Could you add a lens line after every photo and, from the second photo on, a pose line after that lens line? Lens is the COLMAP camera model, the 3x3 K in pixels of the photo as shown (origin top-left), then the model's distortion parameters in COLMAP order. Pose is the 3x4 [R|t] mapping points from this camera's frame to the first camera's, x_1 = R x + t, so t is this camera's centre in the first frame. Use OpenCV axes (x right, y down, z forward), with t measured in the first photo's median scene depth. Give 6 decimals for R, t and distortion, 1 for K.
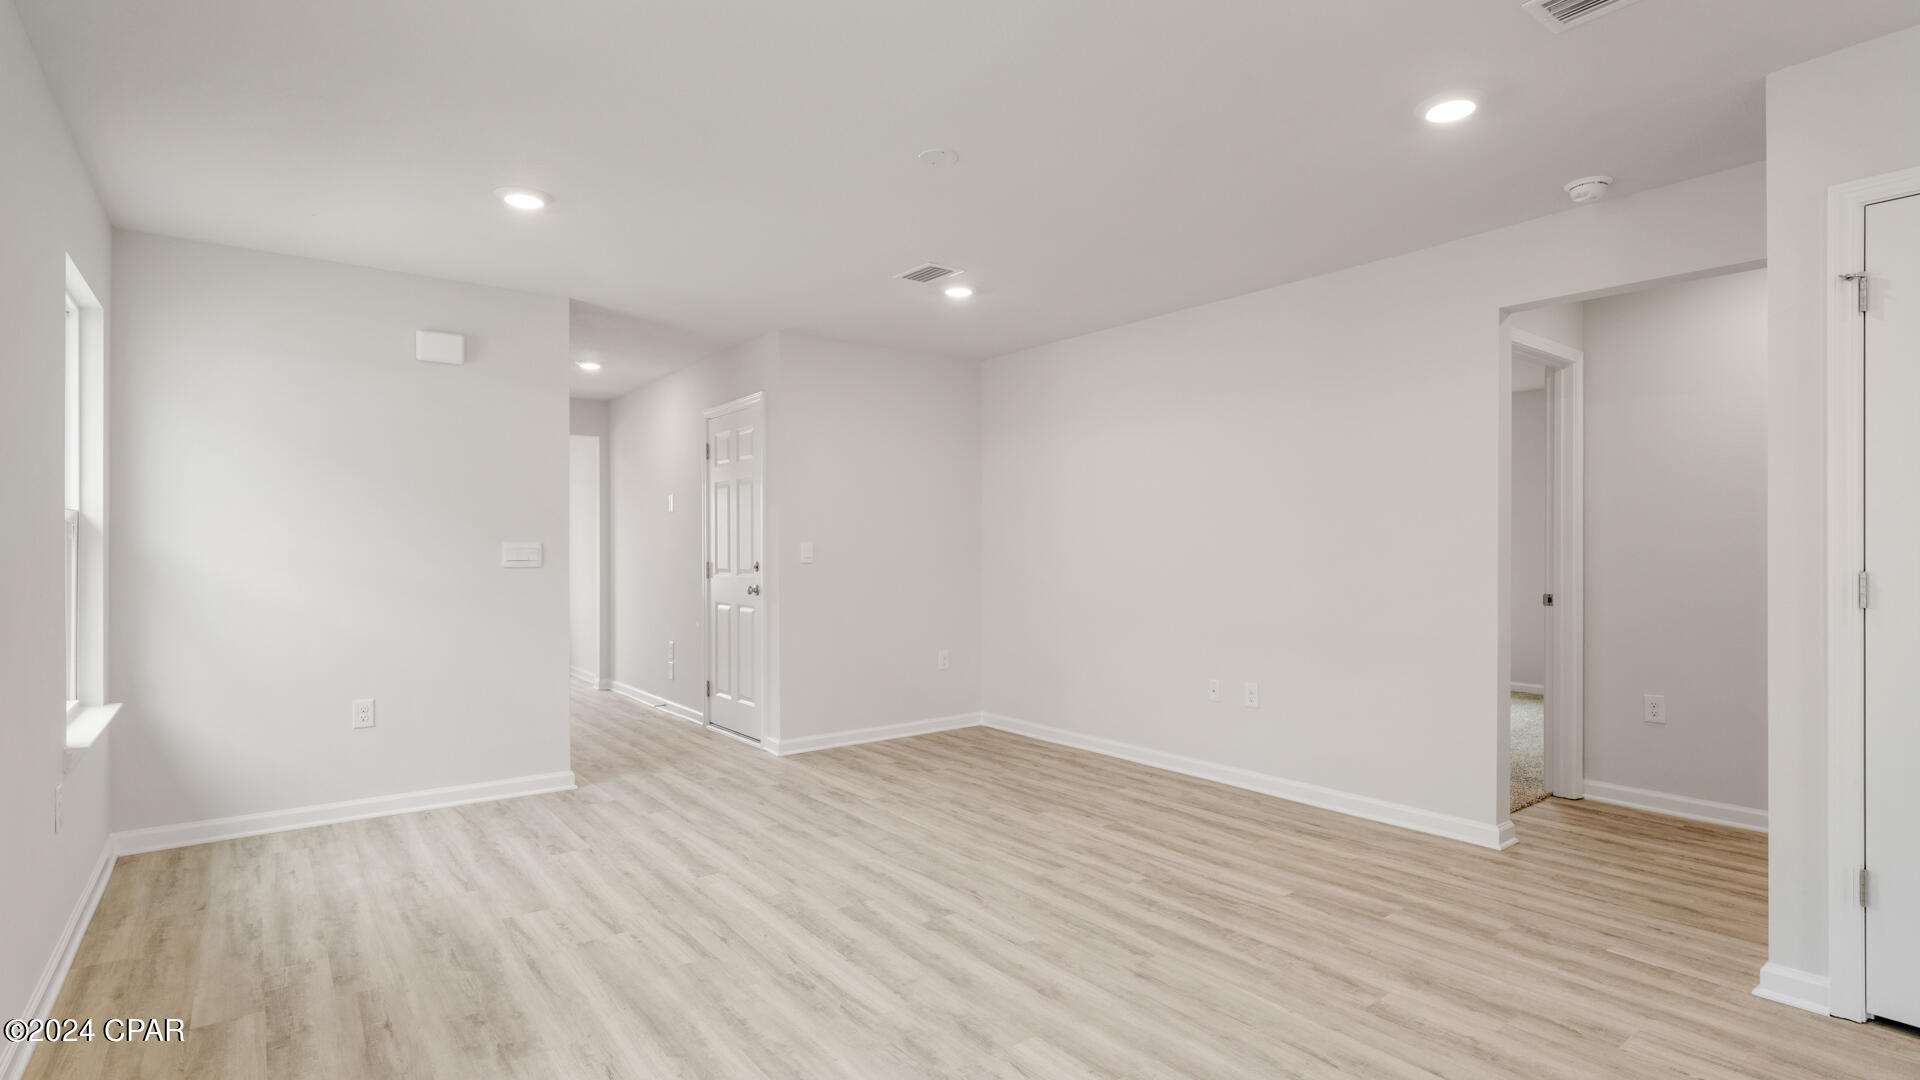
lens RADIAL K [[934.8, 0, 960.4], [0, 934.8, 550.3], [0, 0, 1]] dist [-0.000038, -0.000080]
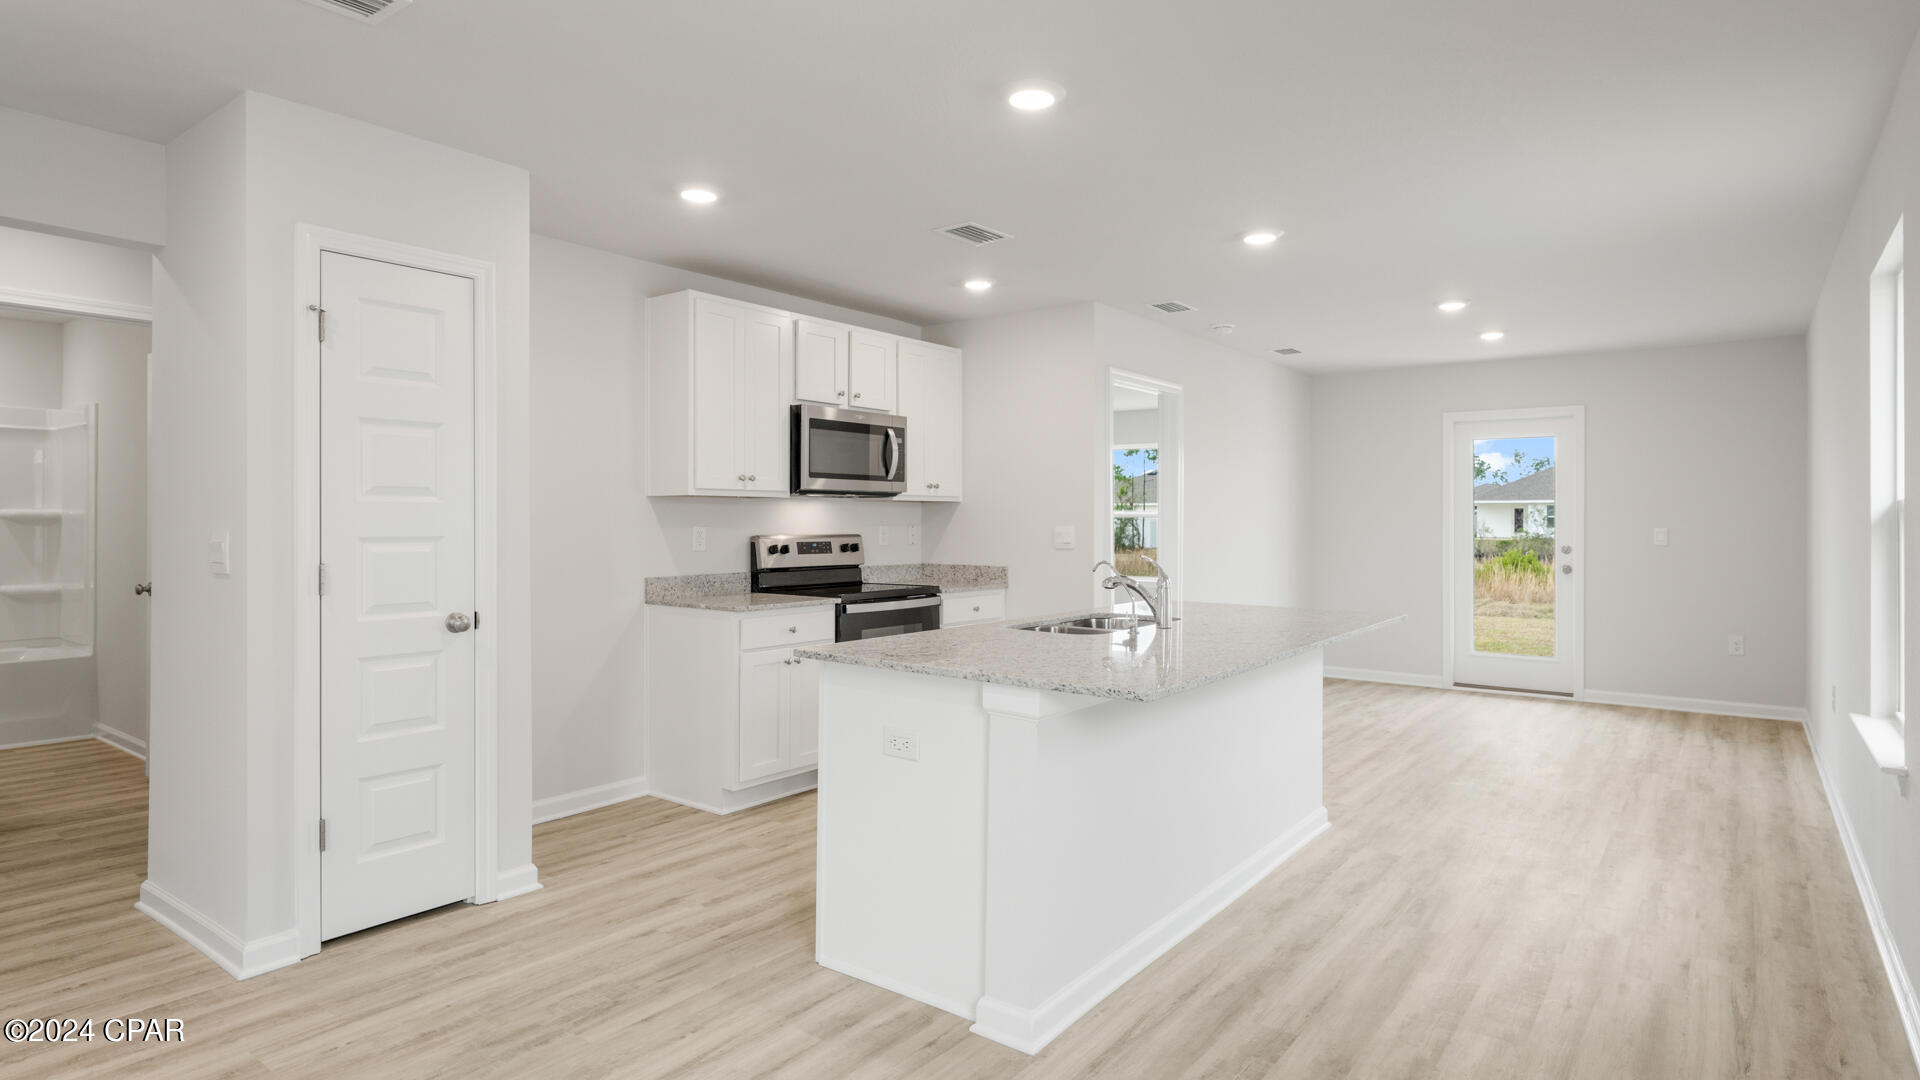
lens RADIAL K [[996.8, 0, 962.1], [0, 996.8, 534.9], [0, 0, 1]] dist [-0.005791, -0.000603]
pose [[-0.306447, 0.001277, 0.951887, -0.441593], [-0.001888, 0.999996, -0.001950, -0.012133], [-0.951886, -0.002394, -0.306443, 0.598069]]
